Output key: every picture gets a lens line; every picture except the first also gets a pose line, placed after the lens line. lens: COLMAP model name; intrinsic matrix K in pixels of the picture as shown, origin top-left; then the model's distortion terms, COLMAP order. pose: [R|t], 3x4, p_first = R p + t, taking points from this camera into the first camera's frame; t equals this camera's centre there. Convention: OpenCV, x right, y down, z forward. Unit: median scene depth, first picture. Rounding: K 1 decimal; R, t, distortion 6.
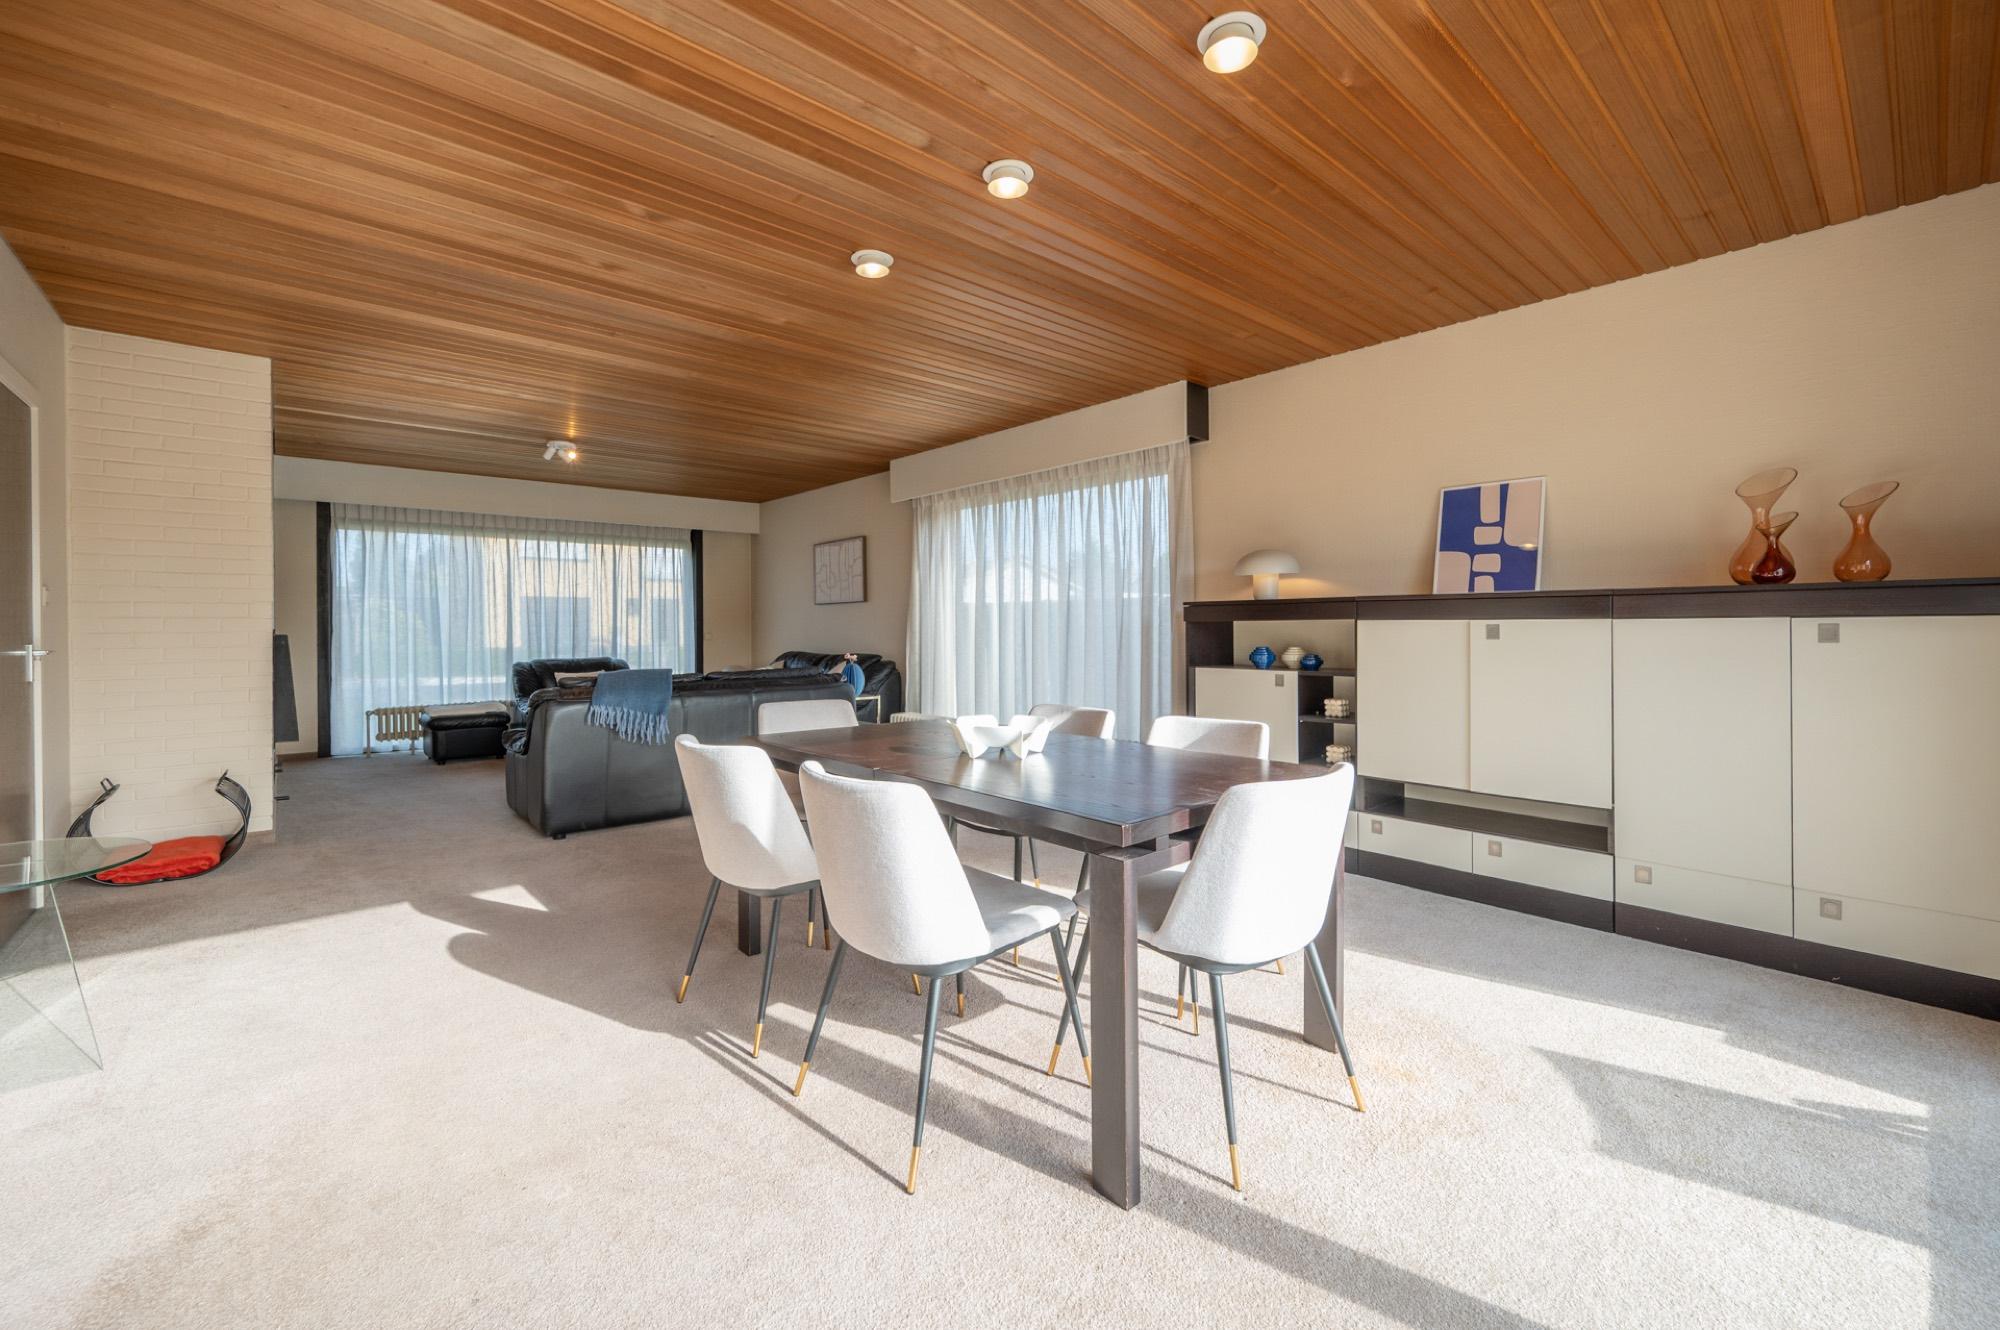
lens RADIAL K [[812.5, 0, 978.3], [0, 812.5, 608.0], [0, 0, 1]] dist [-0.000446, -0.000087]
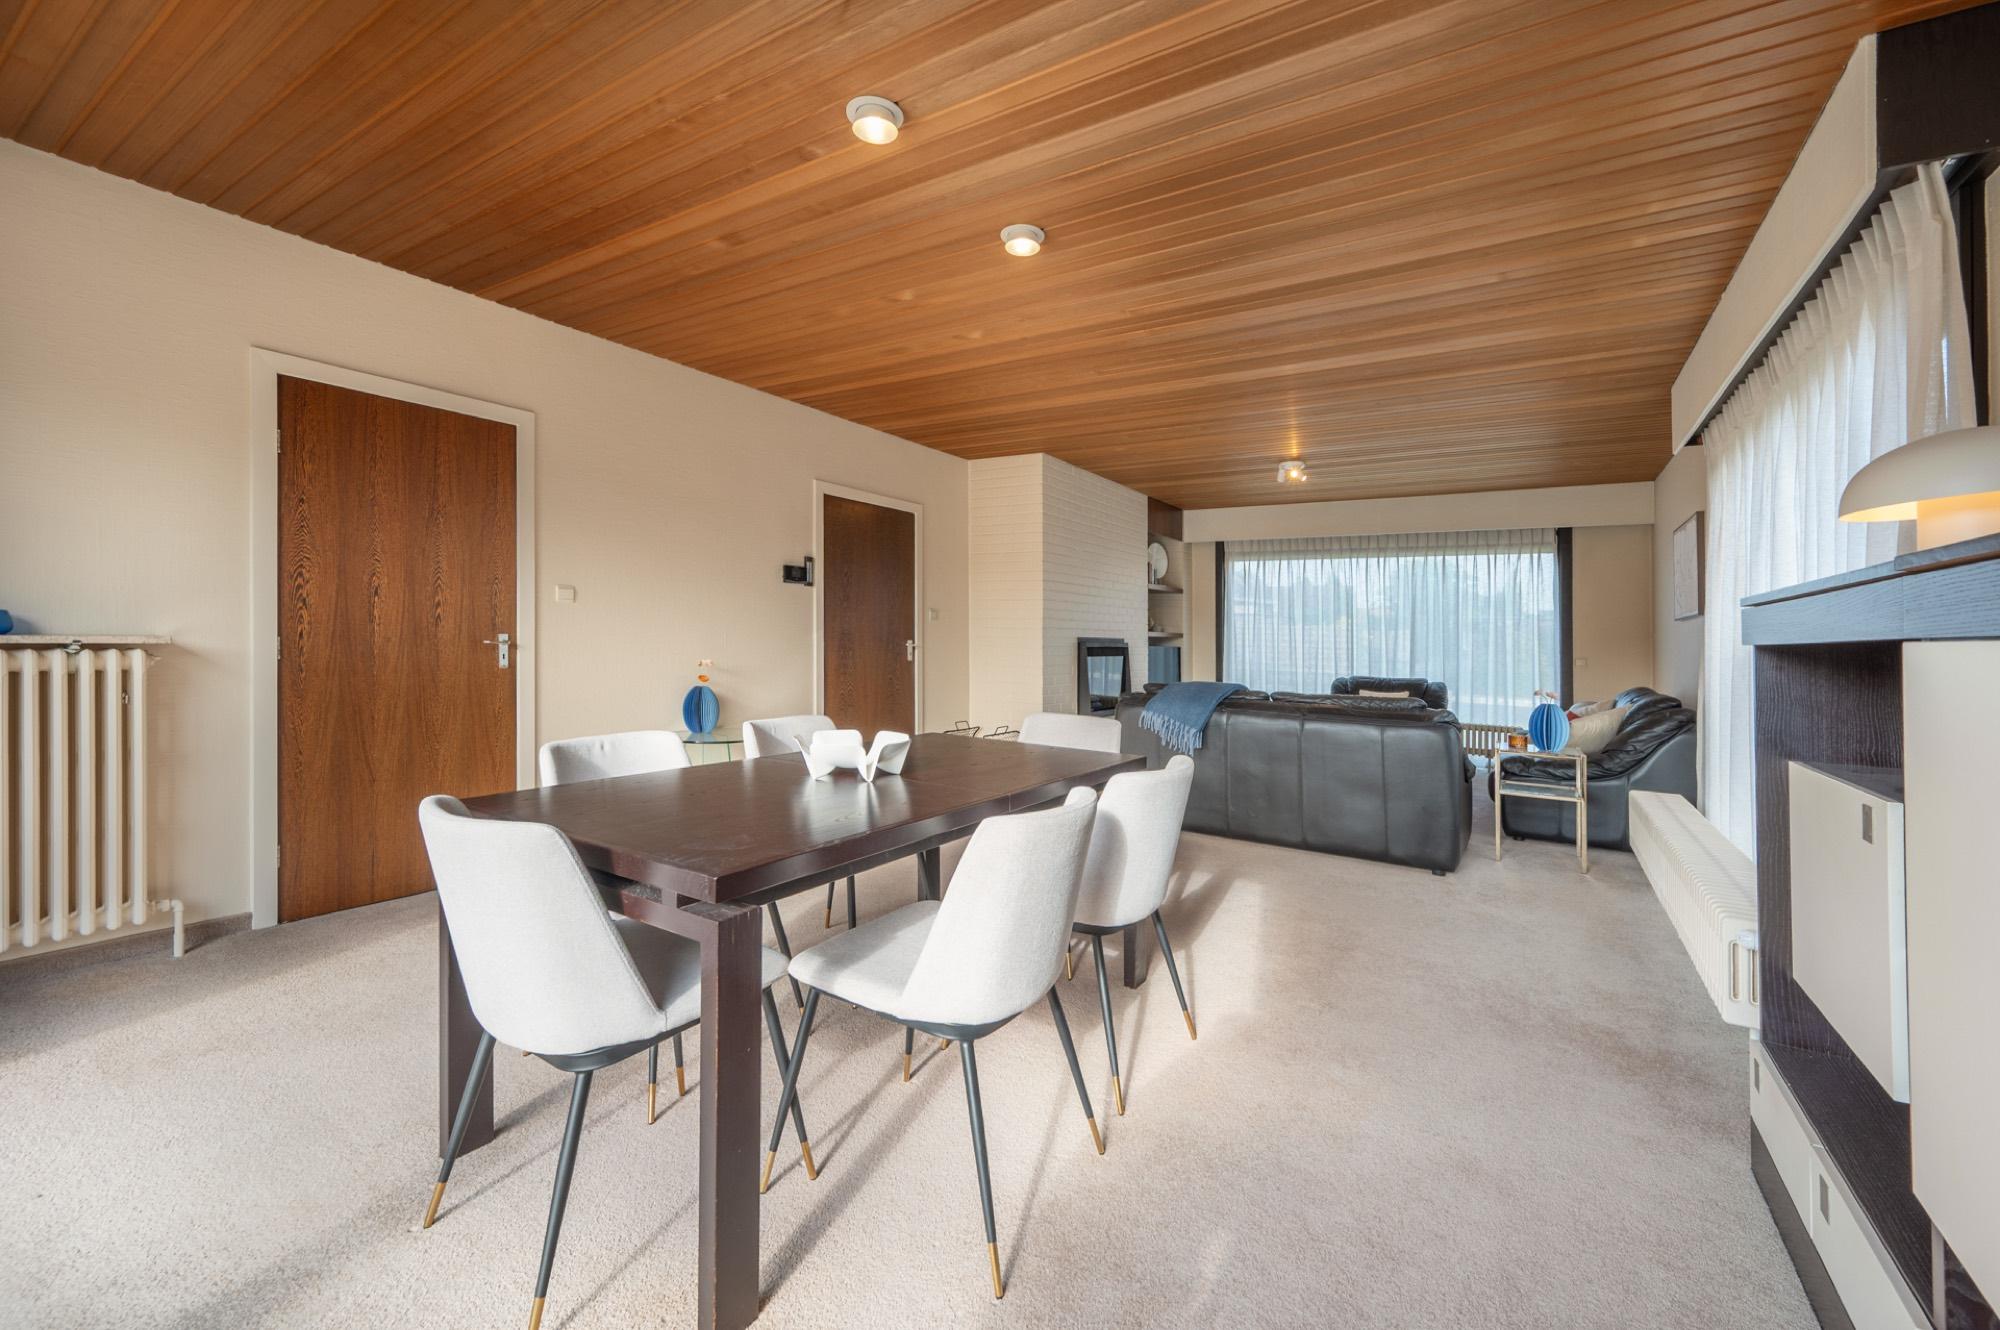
lens RADIAL K [[833.3, 0, 1002.0], [0, 833.3, 656.6], [0, 0, 1]] dist [-0.000651, 0.000238]
pose [[0.306292, 0.033403, -0.951351, 0.312697], [-0.003685, 0.999418, 0.033904, 0.005455], [0.951930, -0.006879, 0.306237, 0.267107]]
